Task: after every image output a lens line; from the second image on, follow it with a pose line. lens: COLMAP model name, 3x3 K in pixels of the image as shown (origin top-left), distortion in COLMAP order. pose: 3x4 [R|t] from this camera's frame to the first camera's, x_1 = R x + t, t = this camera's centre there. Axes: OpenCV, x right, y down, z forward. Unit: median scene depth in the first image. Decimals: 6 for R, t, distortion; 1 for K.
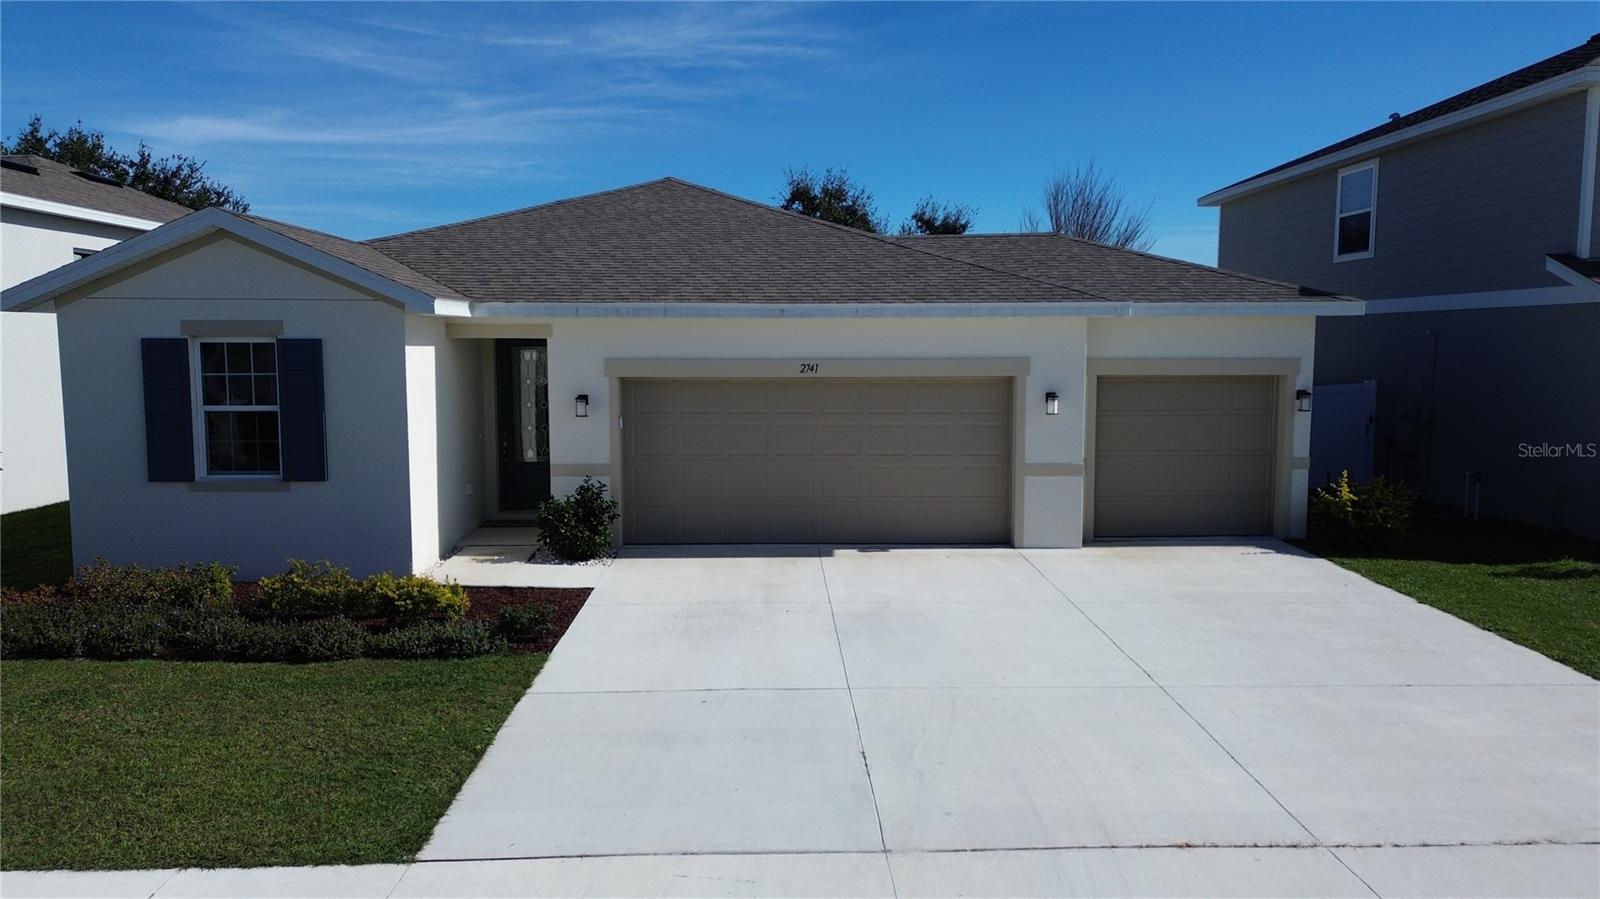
lens RADIAL K [[1153.9, 0, 800.3], [0, 1153.9, 442.9], [0, 0, 1]] dist [0.100385, -0.099602]
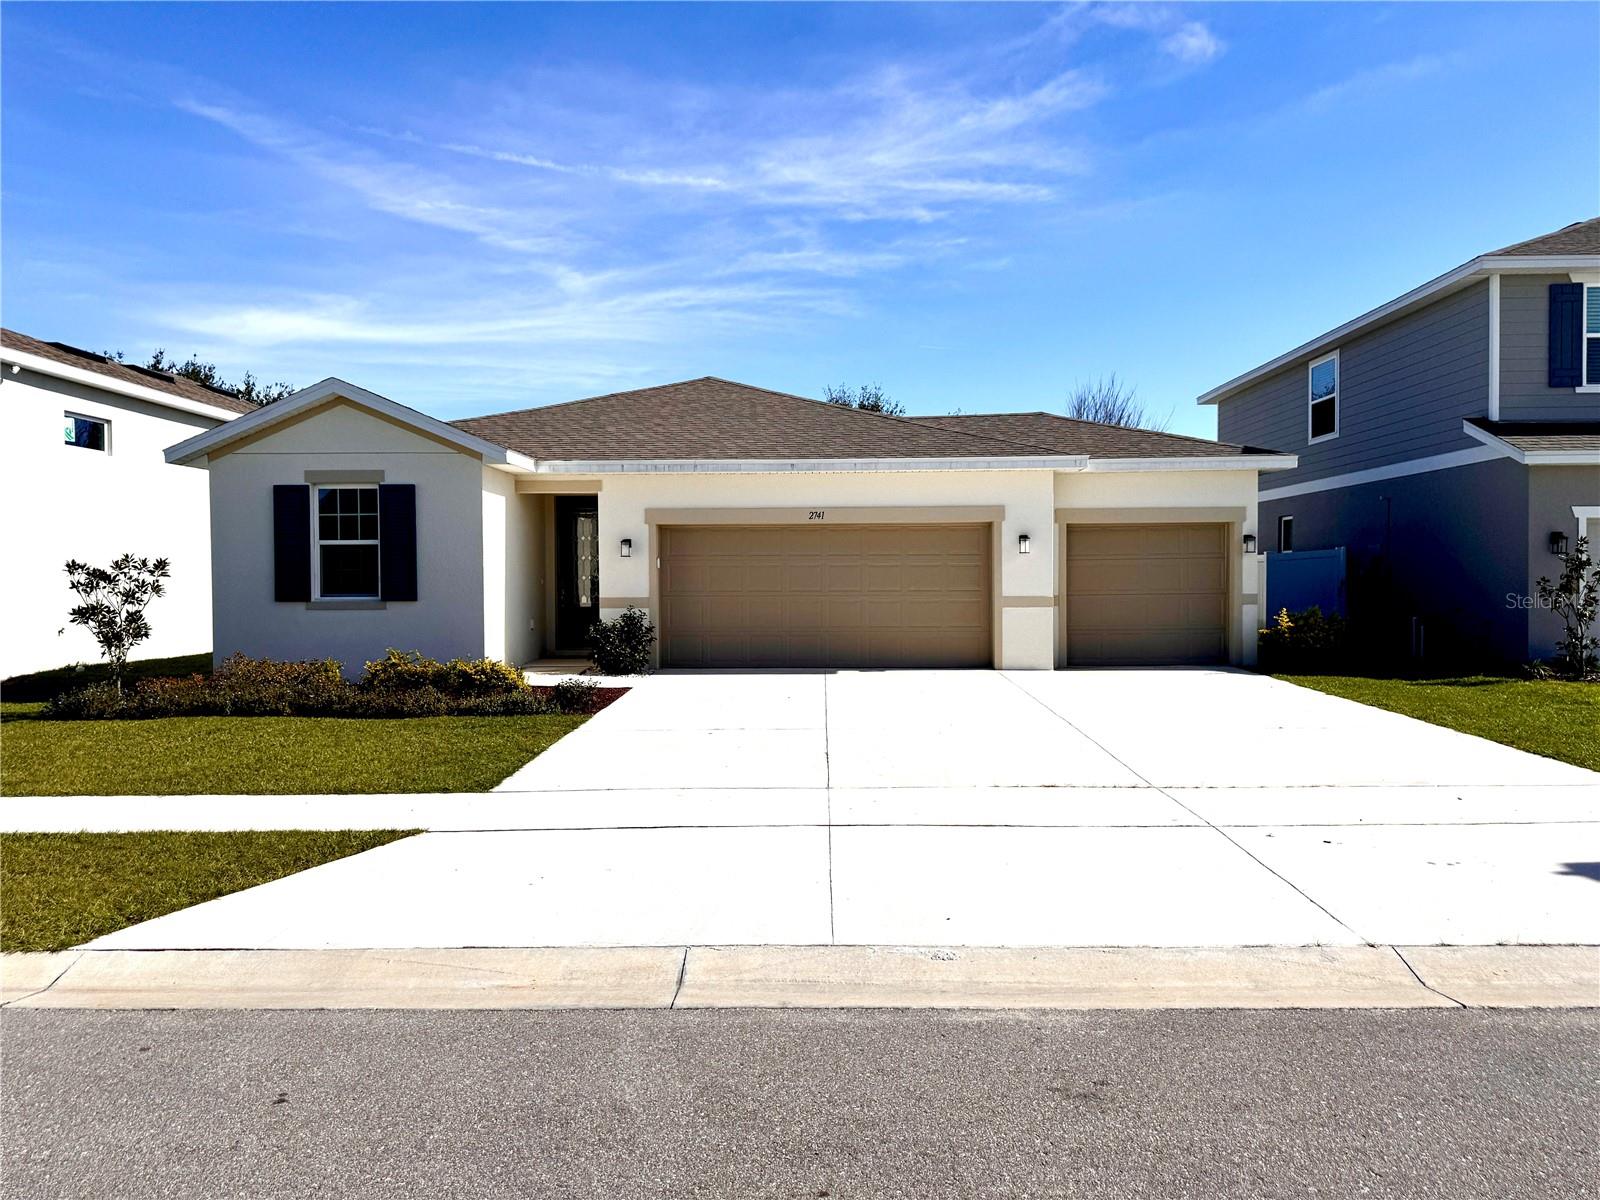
lens RADIAL K [[1151.3, 0, 800.0], [0, 1151.3, 600.0], [0, 0, 1]] dist [0.166091, -0.287612]
pose [[0.998632, -0.003902, -0.052136, 0.051634], [0.000158, 0.997433, -0.071612, 0.105585], [0.052282, 0.071505, 0.996069, -0.171292]]
